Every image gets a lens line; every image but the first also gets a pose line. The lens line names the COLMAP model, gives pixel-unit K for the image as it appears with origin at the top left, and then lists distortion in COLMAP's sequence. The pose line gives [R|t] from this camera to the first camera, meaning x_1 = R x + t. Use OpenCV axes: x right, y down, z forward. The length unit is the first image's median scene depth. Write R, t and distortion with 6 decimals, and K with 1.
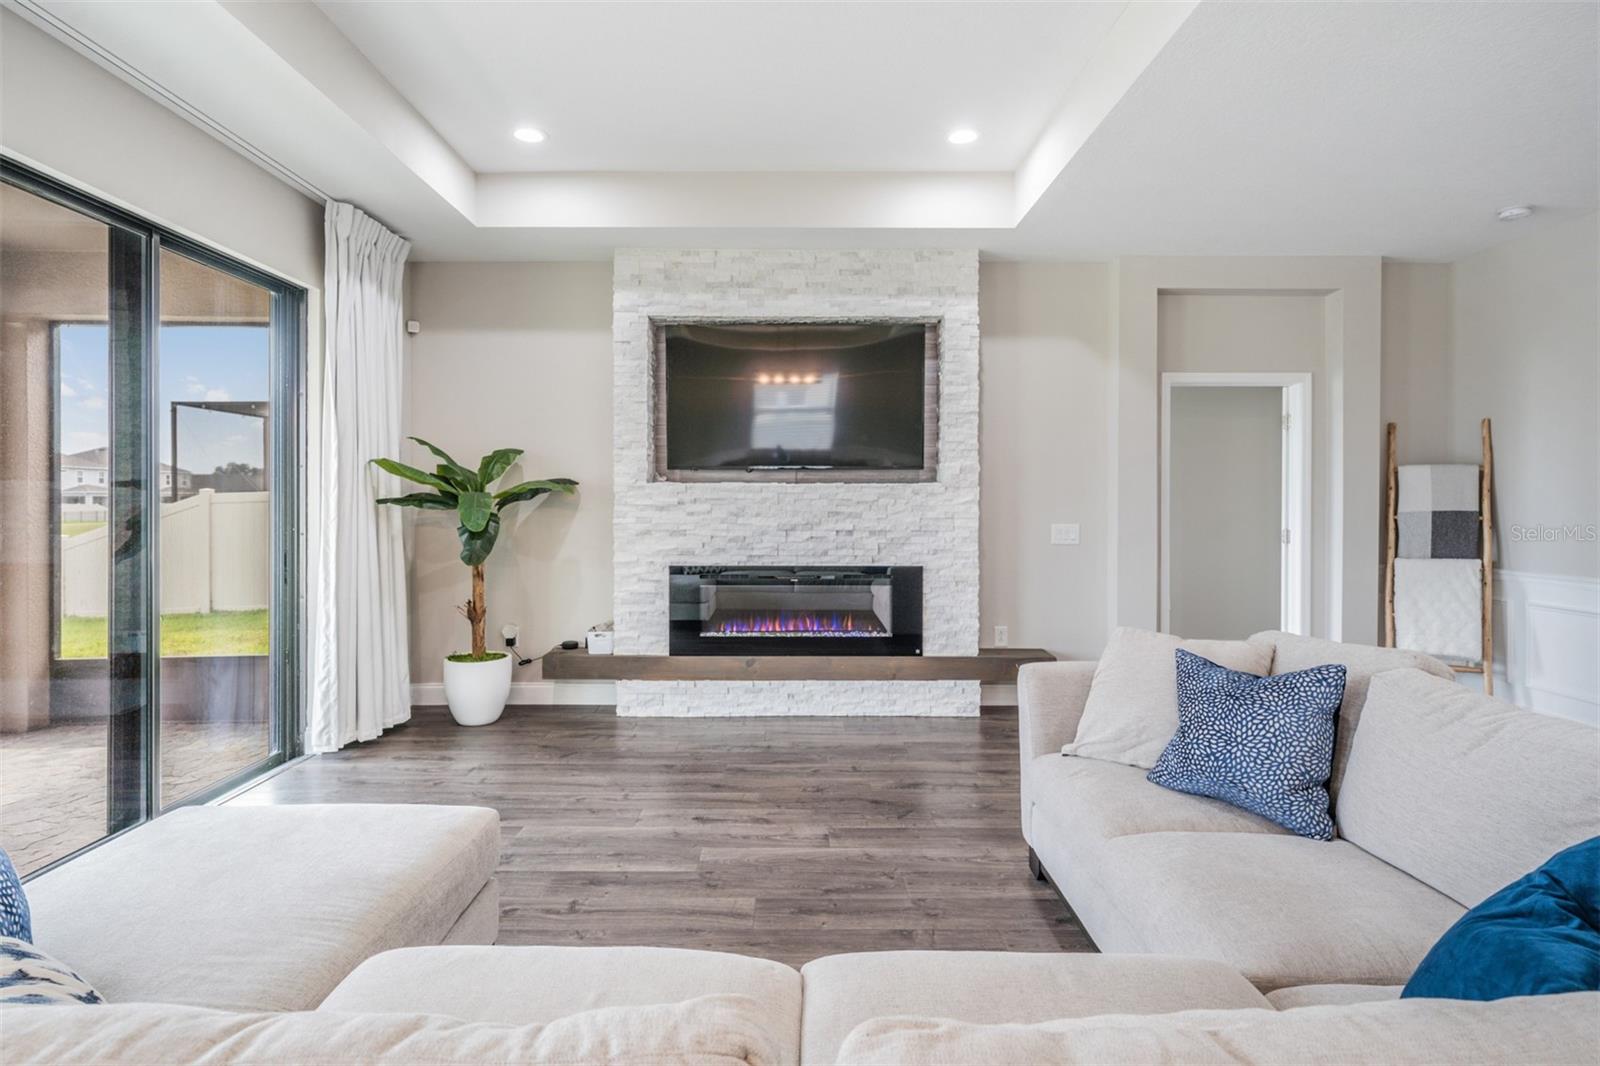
lens RADIAL K [[798.8, 0, 795.9], [0, 798.8, 505.5], [0, 0, 1]] dist [0.003222, 0.000467]
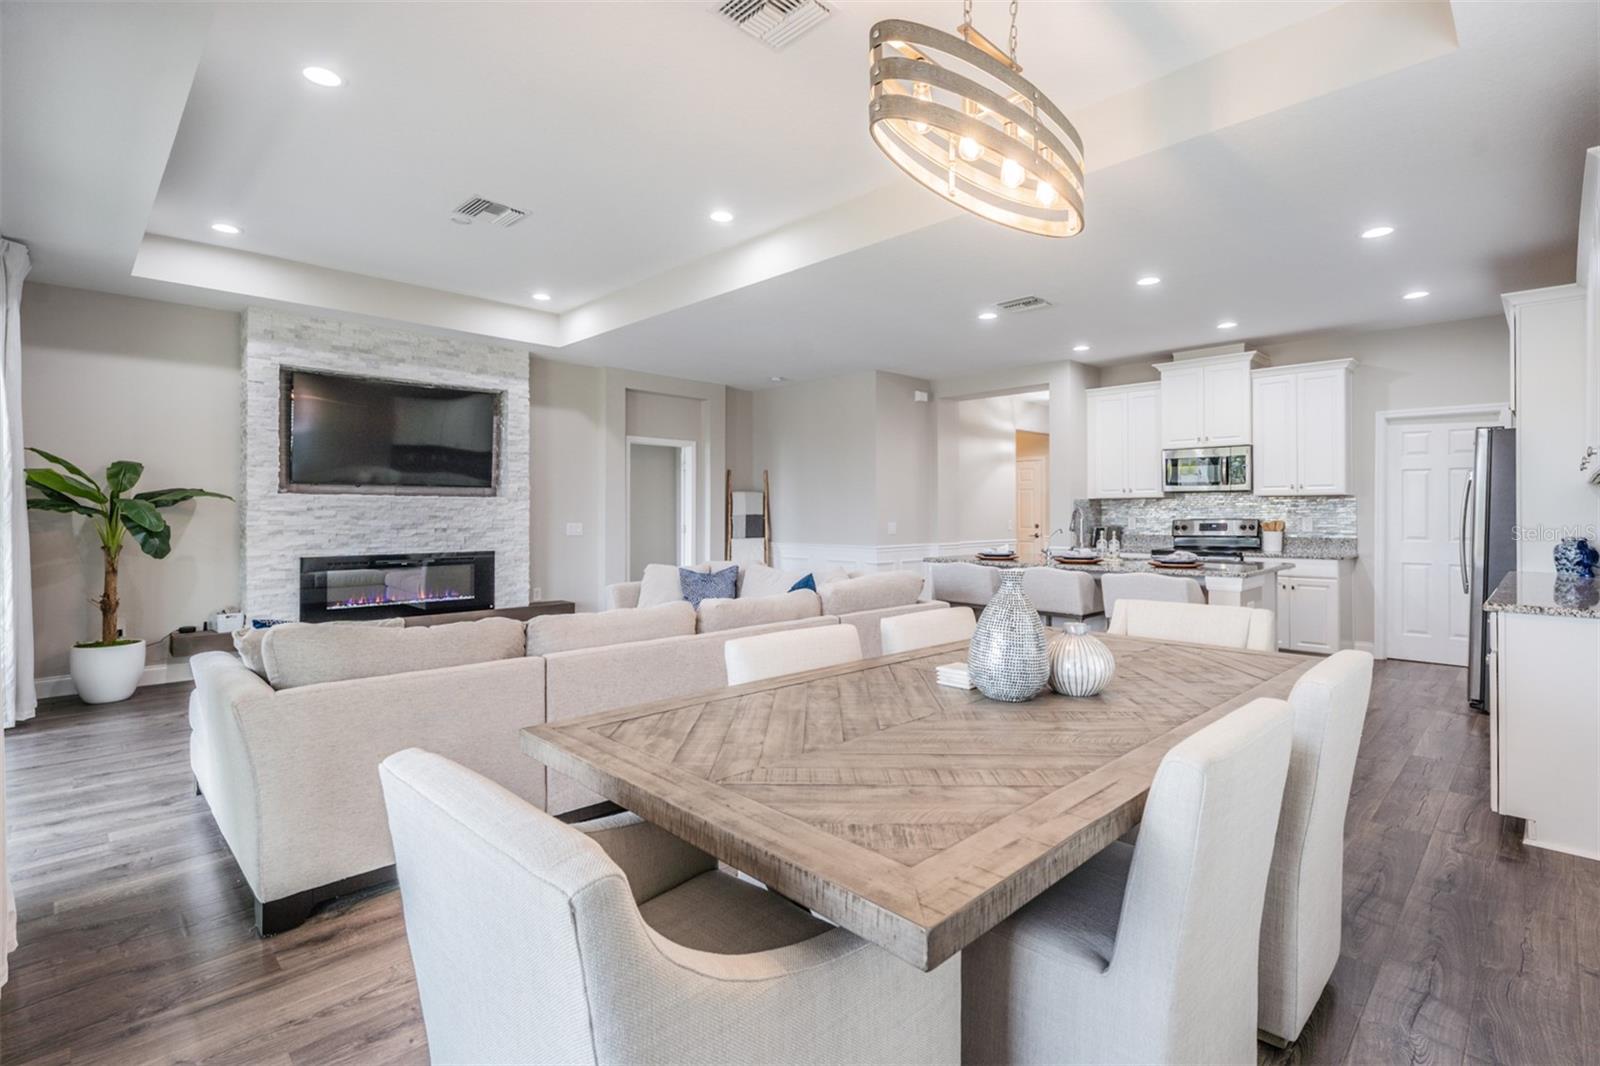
lens RADIAL K [[744.1, 0, 804.9], [0, 744.1, 511.8], [0, 0, 1]] dist [-0.001334, -0.000286]
pose [[0.709322, 0.001142, 0.704883, -0.428515], [0.004314, 0.999973, -0.005960, 0.011656], [-0.704871, 0.007269, 0.709298, -0.442438]]
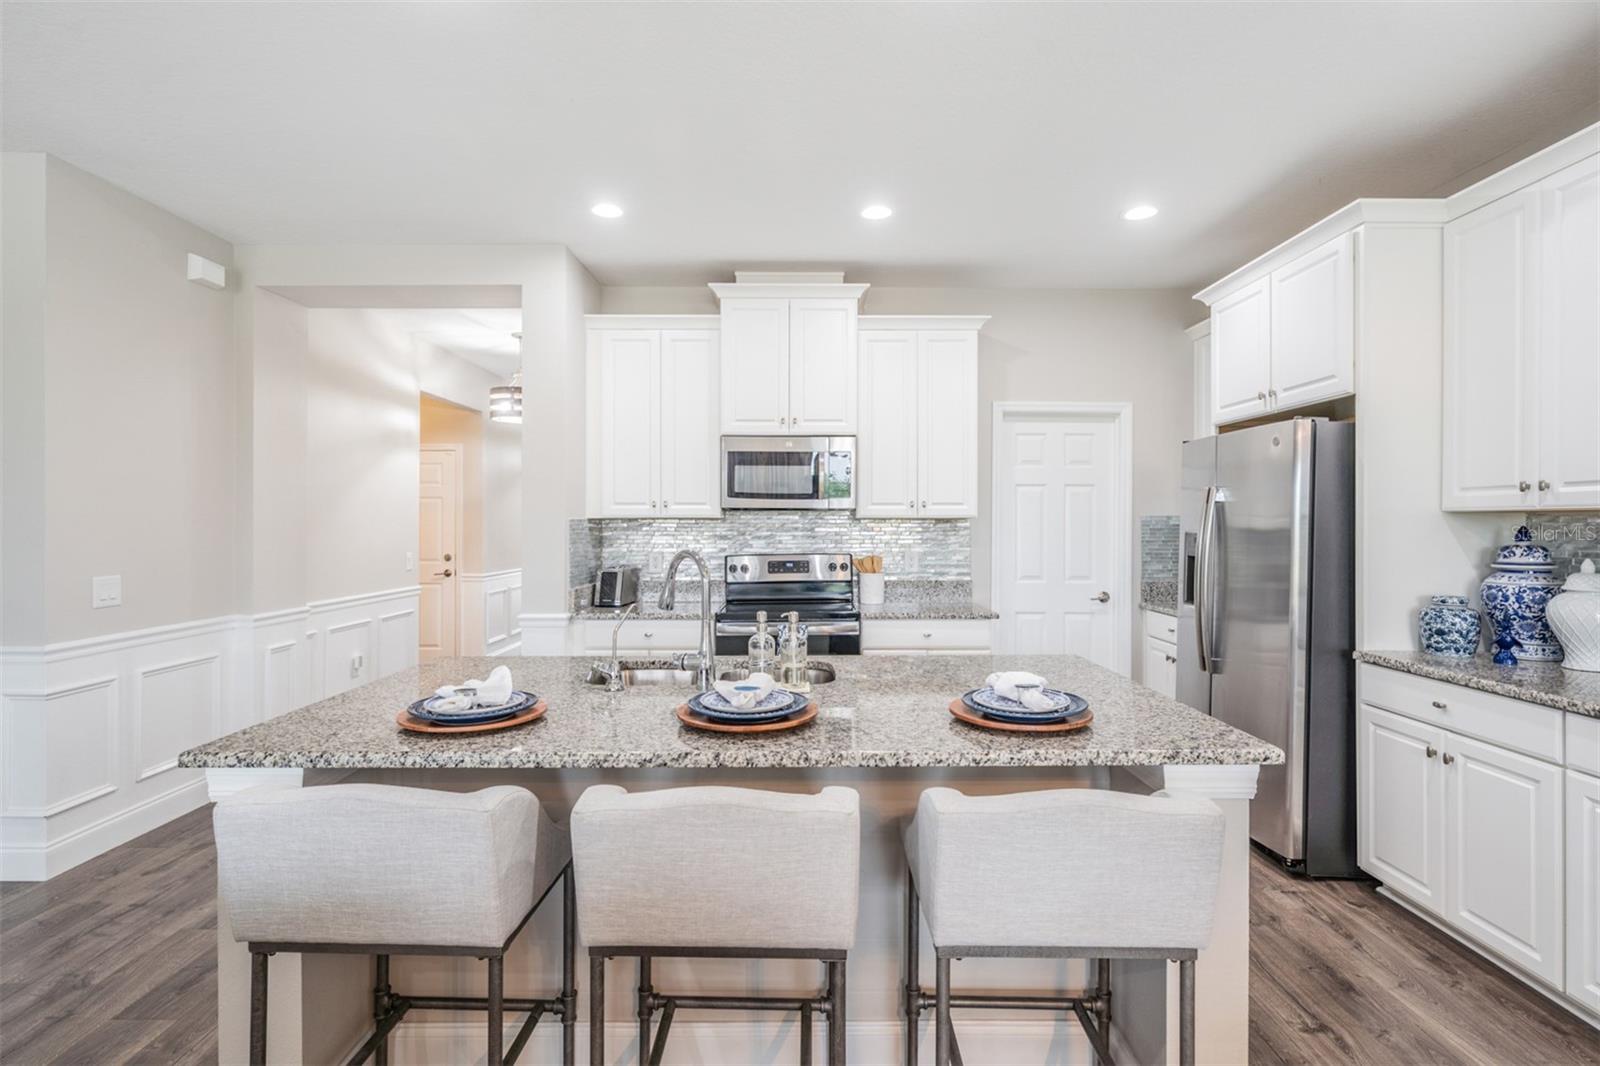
lens RADIAL K [[774.3, 0, 799.6], [0, 774.3, 515.8], [0, 0, 1]] dist [-0.000037, -0.000387]
pose [[-0.000936, 0.010505, 0.999944, 0.242365], [0.004211, 0.999936, -0.010501, -0.016053], [-0.999991, 0.004201, -0.000980, 0.024423]]
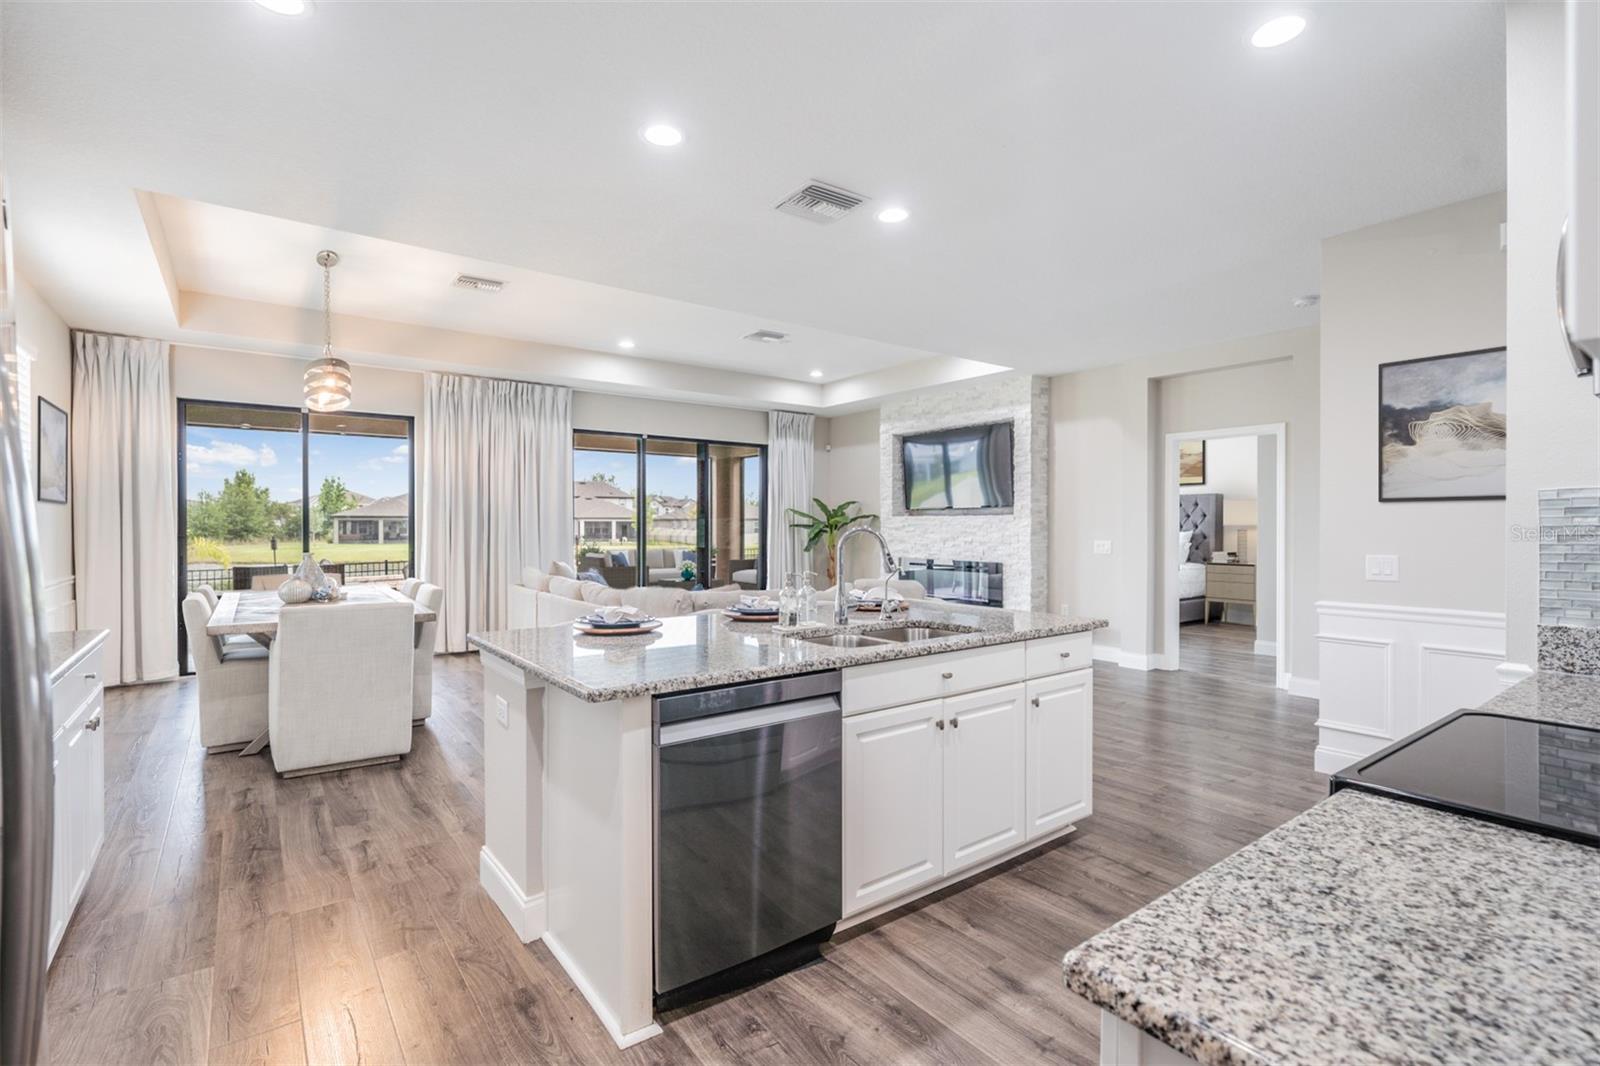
lens RADIAL K [[739.7, 0, 800.0], [0, 739.7, 533.0], [0, 0, 1]] dist [-0.000761, -0.000127]
pose [[0.600707, 0.006804, -0.799440, 1.176373], [-0.002731, 0.999975, 0.006459, 0.001868], [0.799465, -0.001696, 0.600711, -0.316263]]
